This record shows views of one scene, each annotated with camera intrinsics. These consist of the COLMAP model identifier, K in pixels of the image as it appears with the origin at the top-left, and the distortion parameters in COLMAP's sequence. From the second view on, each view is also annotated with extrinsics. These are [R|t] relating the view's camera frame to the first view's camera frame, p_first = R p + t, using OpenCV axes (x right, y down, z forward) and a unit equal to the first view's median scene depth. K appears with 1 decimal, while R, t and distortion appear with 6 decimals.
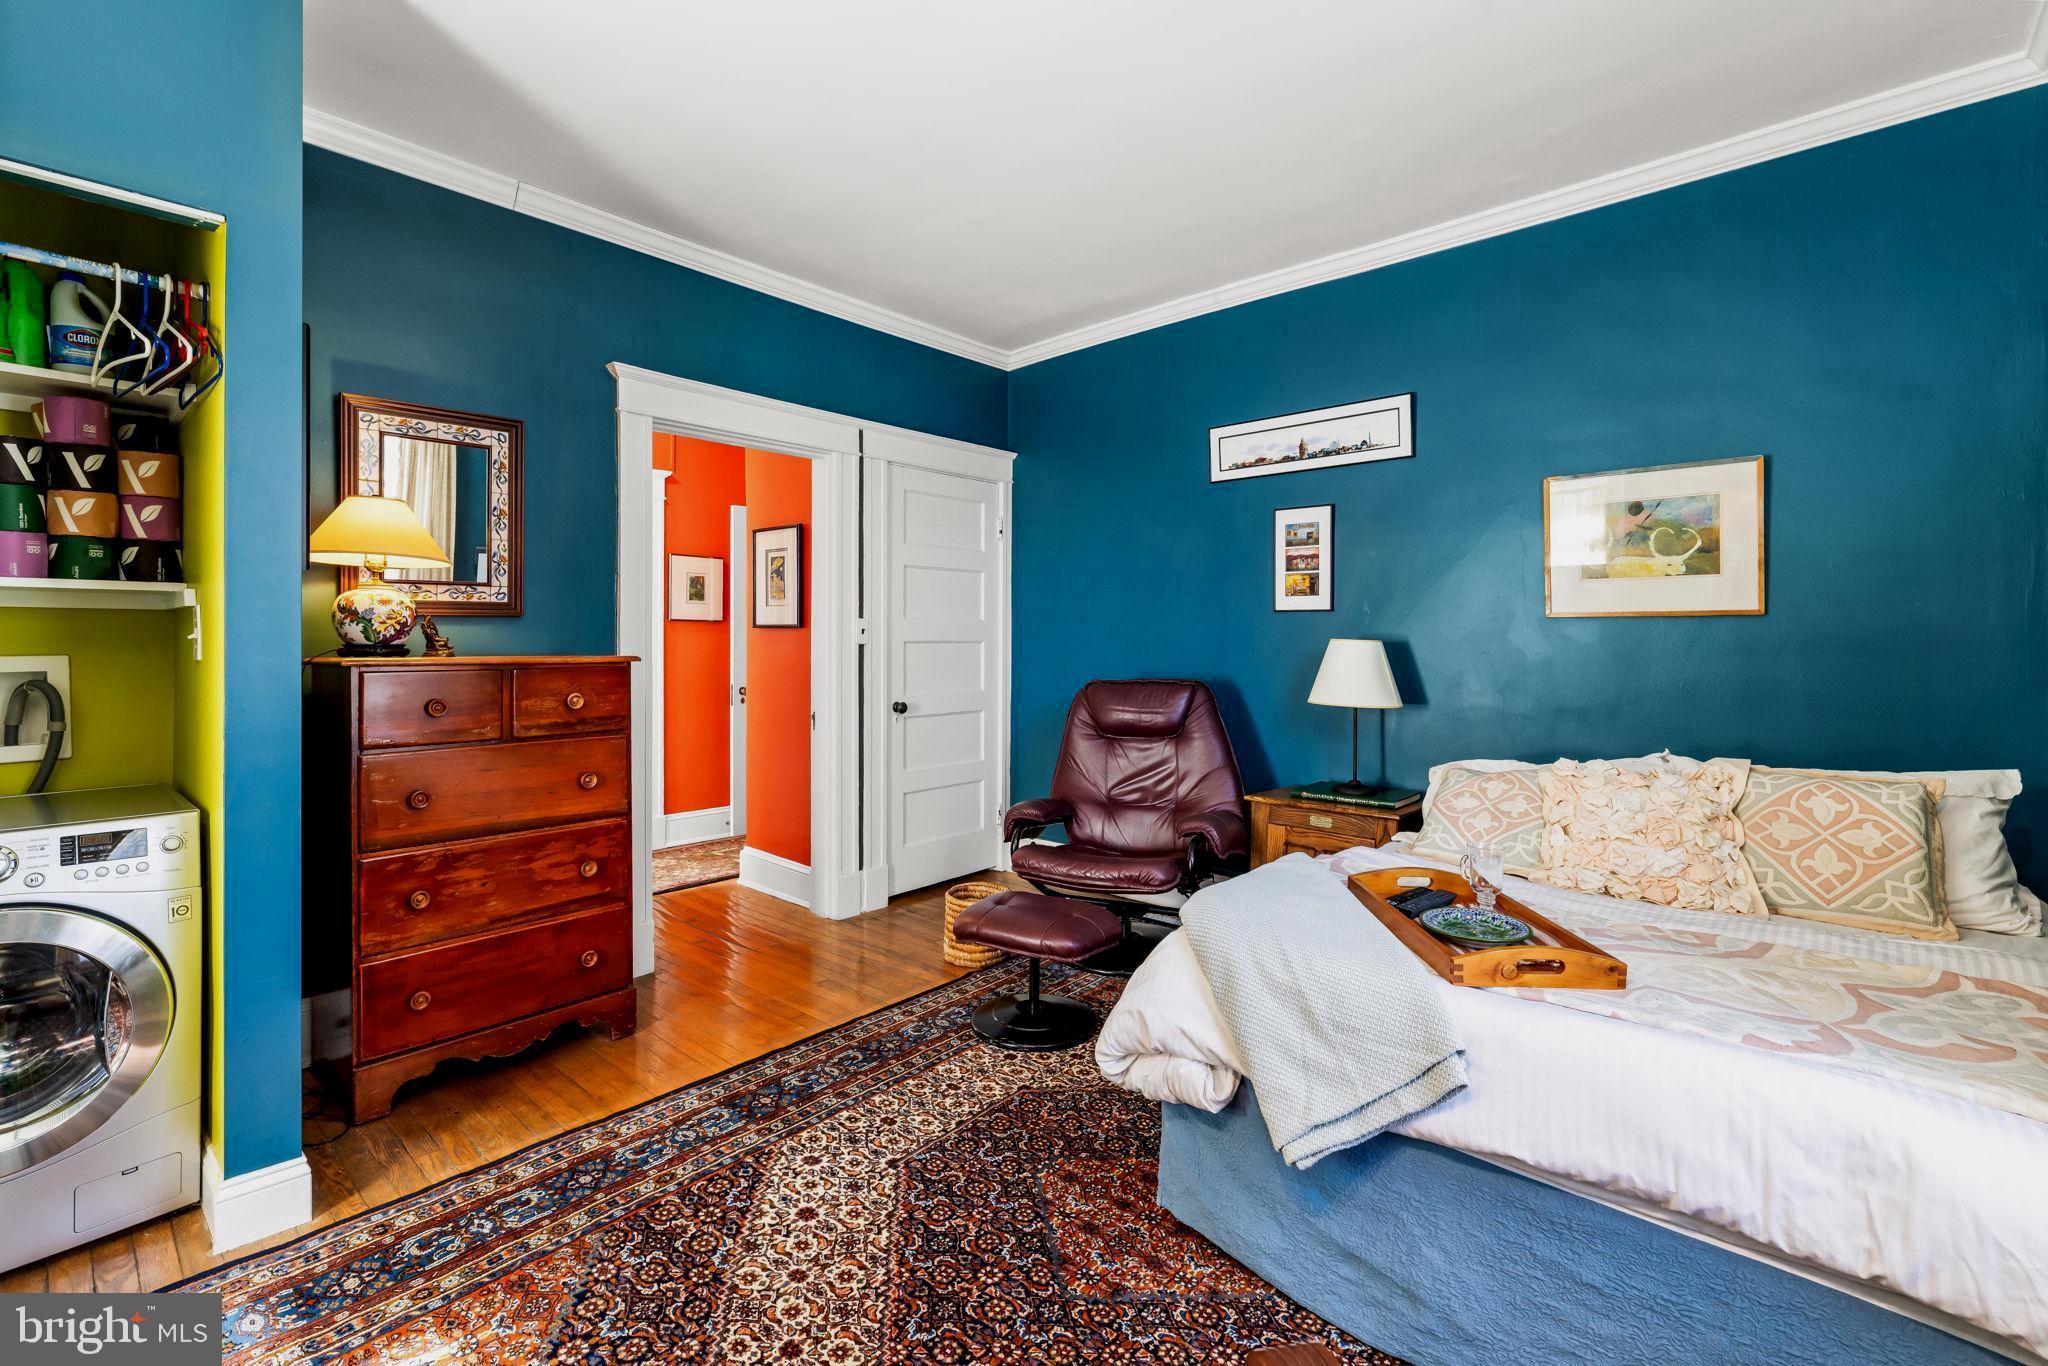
lens RADIAL K [[908.6, 0, 1030.4], [0, 908.6, 639.8], [0, 0, 1]] dist [-0.007986, 0.003031]
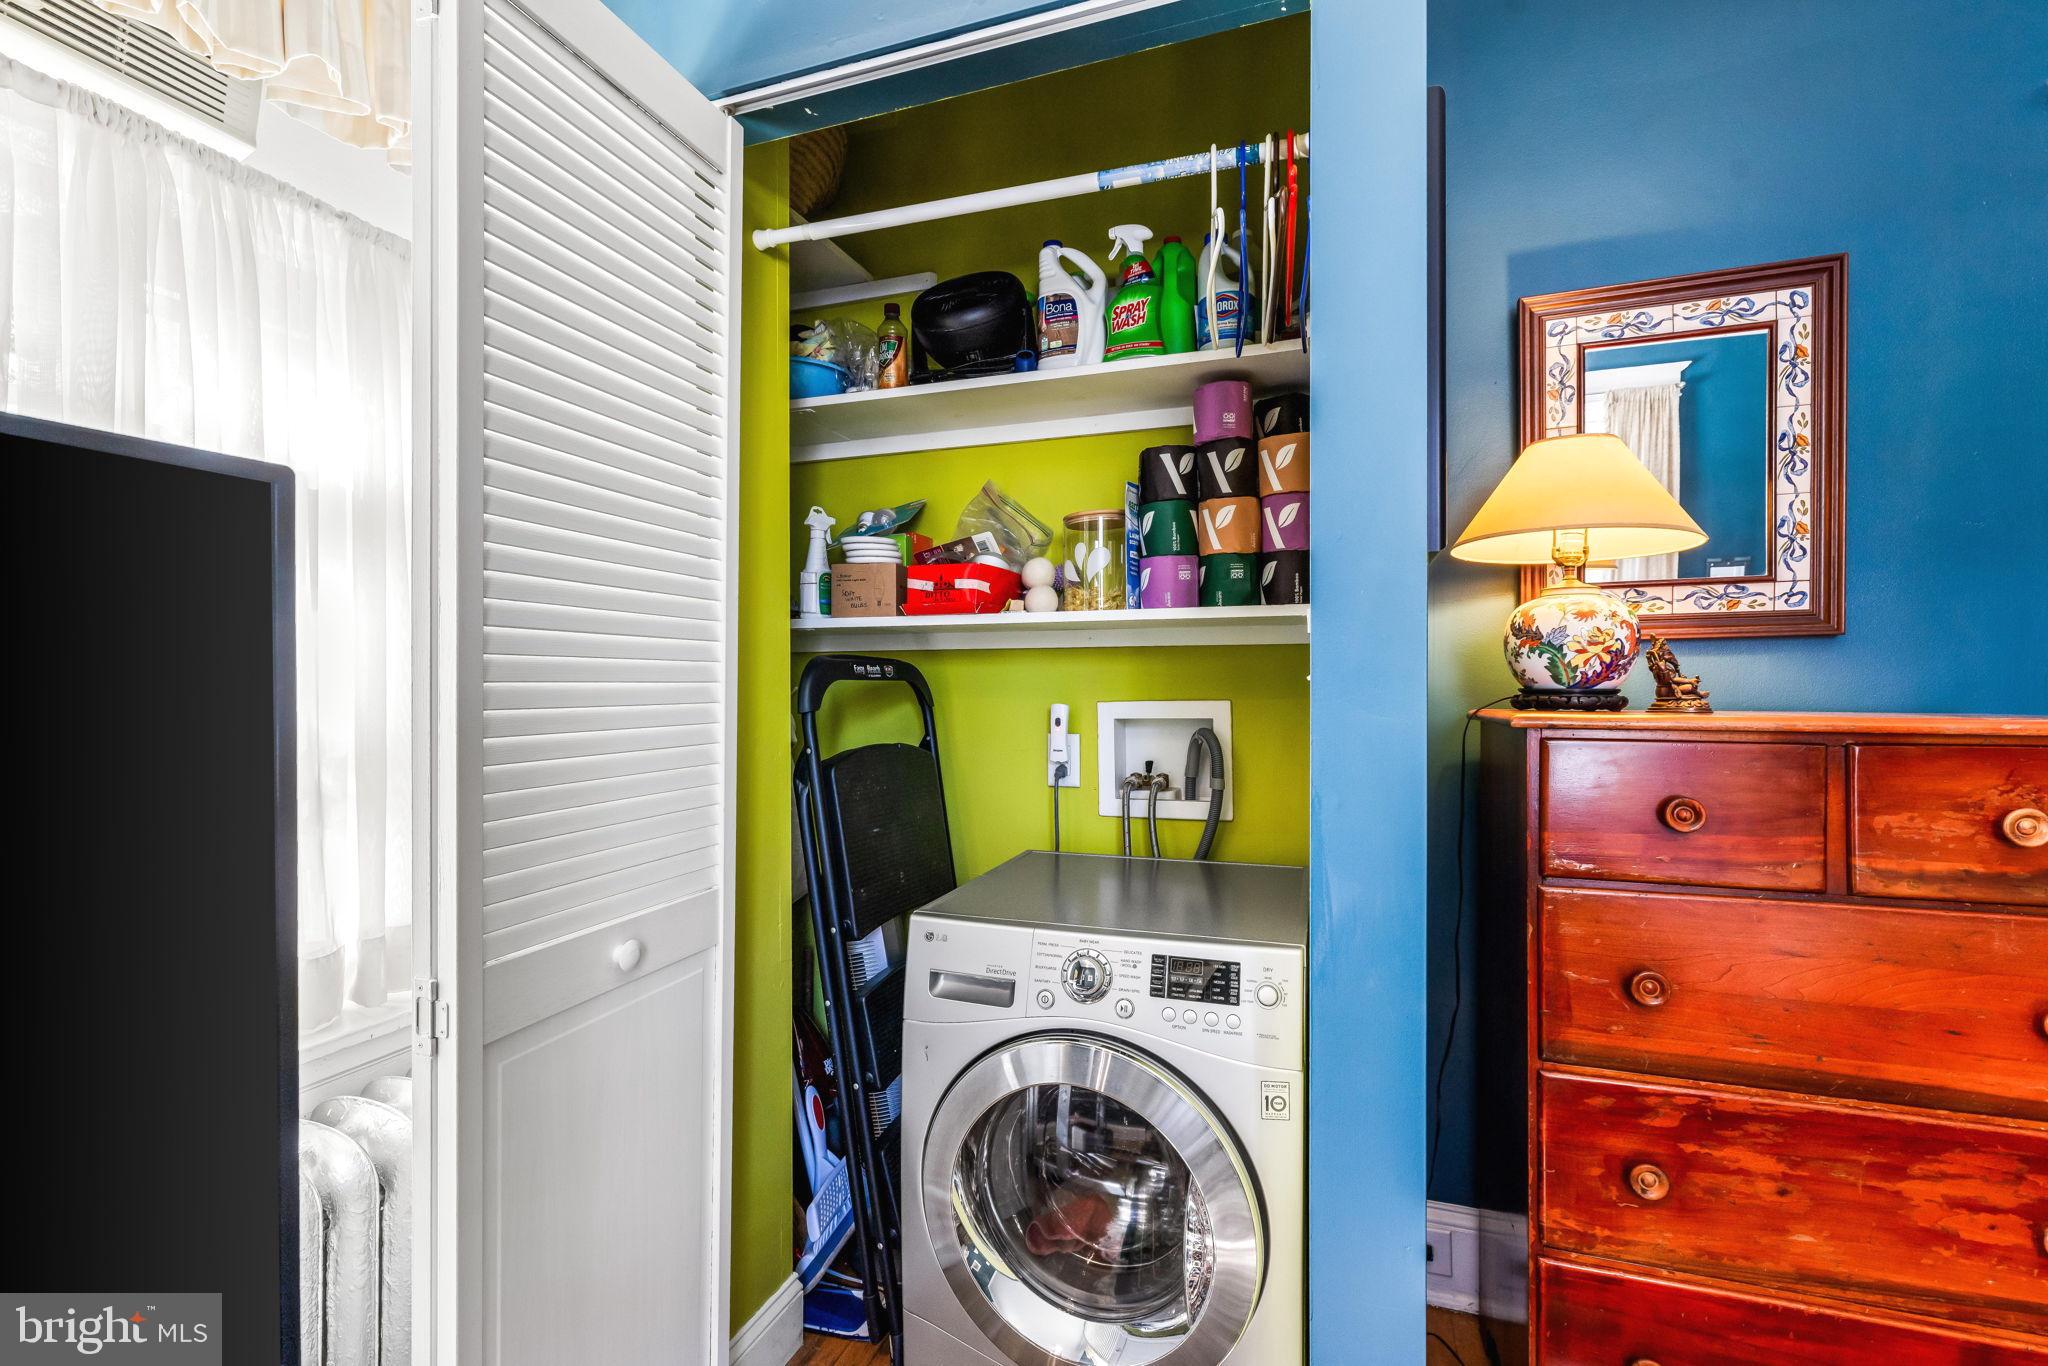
lens RADIAL K [[908.6, 0, 1018.8], [0, 908.6, 683.9], [0, 0, 1]] dist [-0.007986, 0.003031]
pose [[0.374828, 0.000557, -0.927094, -0.345177], [0.002667, 0.999995, 0.001679, -0.000202], [0.927091, -0.003102, 0.374824, 0.495317]]
